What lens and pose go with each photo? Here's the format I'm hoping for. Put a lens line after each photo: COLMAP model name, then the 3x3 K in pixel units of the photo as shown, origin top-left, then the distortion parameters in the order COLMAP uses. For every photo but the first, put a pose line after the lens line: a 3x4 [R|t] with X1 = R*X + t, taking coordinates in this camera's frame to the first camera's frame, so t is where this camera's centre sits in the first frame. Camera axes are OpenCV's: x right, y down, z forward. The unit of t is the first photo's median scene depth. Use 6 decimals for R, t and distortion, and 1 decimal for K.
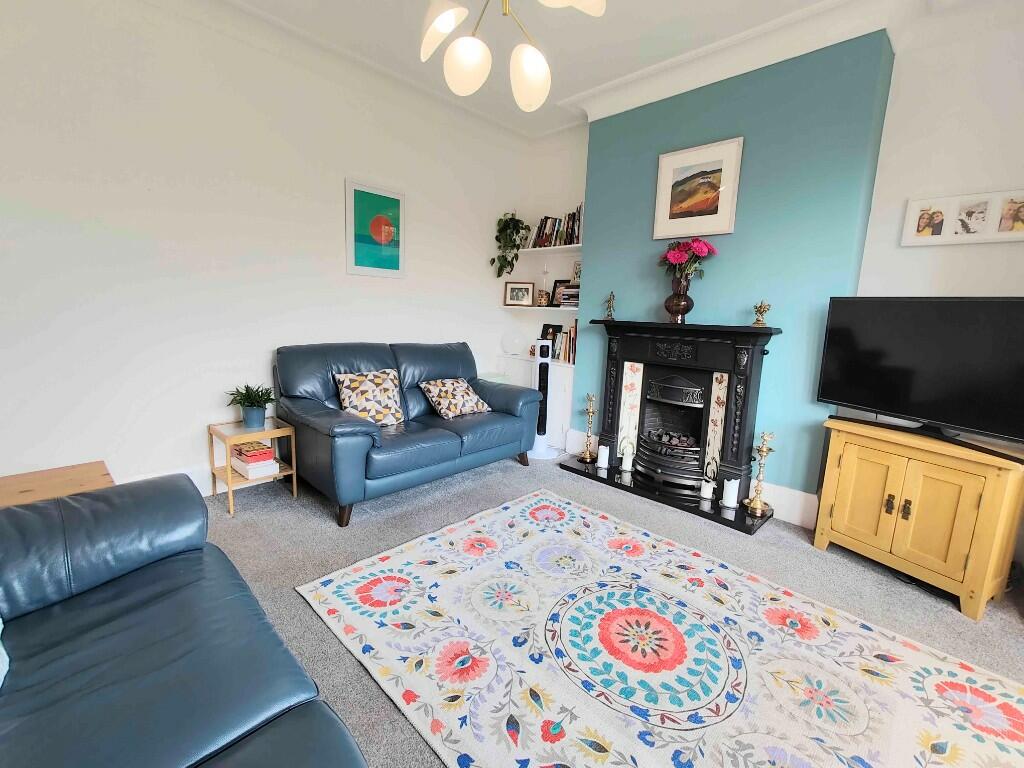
lens RADIAL K [[451.5, 0, 511.6], [0, 451.5, 382.2], [0, 0, 1]] dist [0.006175, 0.001694]
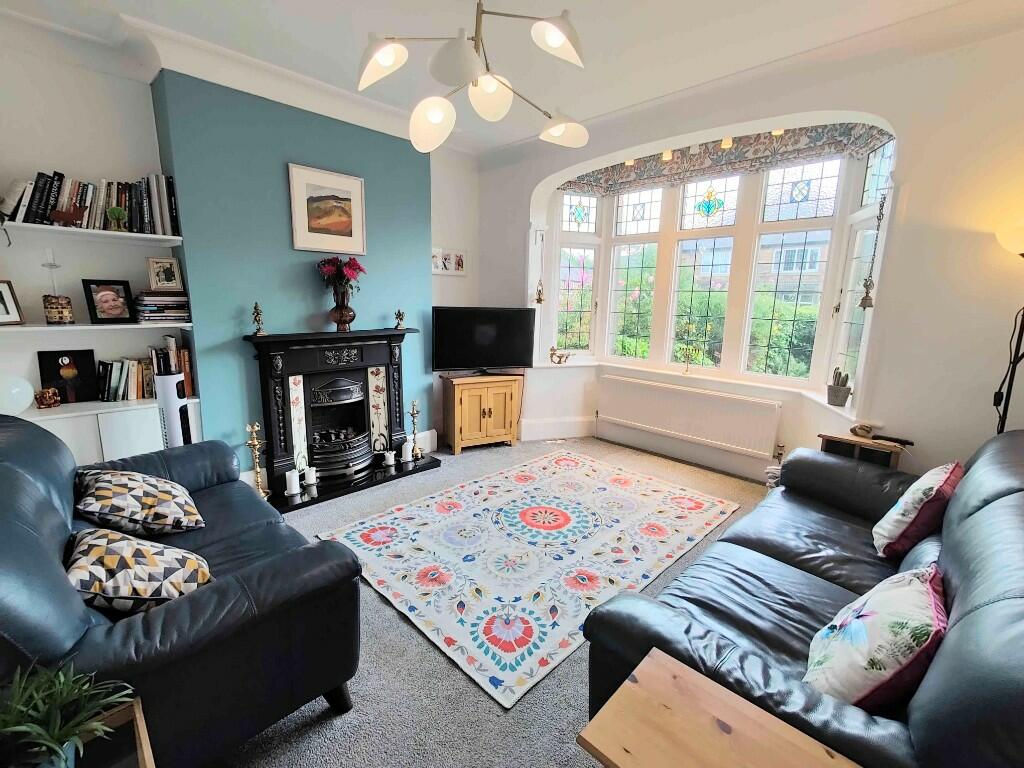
lens RADIAL K [[451.5, 0, 511.2], [0, 451.5, 381.3], [0, 0, 1]] dist [0.006175, 0.001694]
pose [[0.008728, -0.221096, 0.975213, -0.780408], [0.145455, 0.965158, 0.217514, -0.204454], [-0.989326, 0.139951, 0.040583, 0.593674]]
